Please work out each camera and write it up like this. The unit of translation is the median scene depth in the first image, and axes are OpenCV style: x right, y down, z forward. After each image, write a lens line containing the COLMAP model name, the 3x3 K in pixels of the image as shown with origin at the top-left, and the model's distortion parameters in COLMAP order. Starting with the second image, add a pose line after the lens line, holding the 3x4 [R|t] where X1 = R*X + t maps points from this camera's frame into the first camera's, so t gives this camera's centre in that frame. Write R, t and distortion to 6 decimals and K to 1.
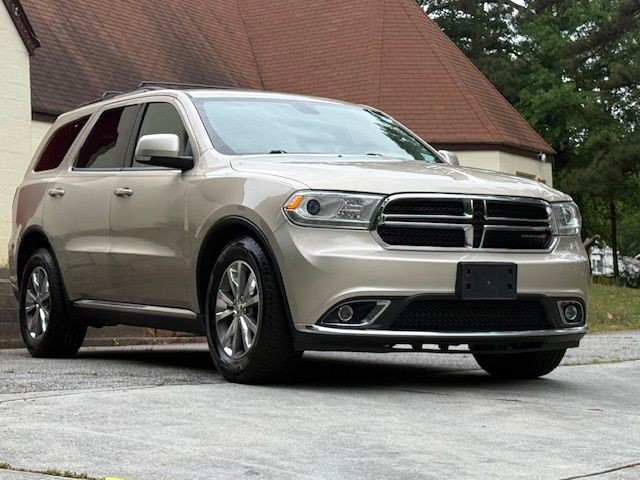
lens RADIAL K [[1462.2, 0, 320.0], [0, 1462.2, 240.0], [0, 0, 1]] dist [0.147365, -0.132675]
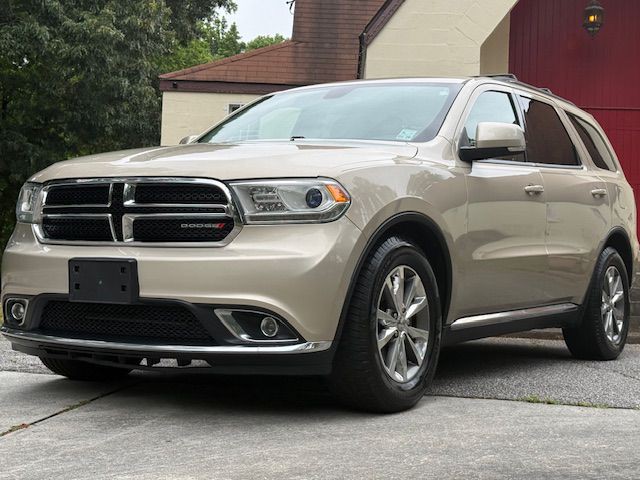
lens RADIAL K [[1087.4, 0, 320.0], [0, 1087.4, 240.0], [0, 0, 1]] dist [0.108629, 0.097903]
pose [[0.489466, -0.014276, -0.871906, 0.694500], [0.007834, 0.999898, -0.011974, 0.012819], [0.871987, -0.000970, 0.489527, 0.780135]]
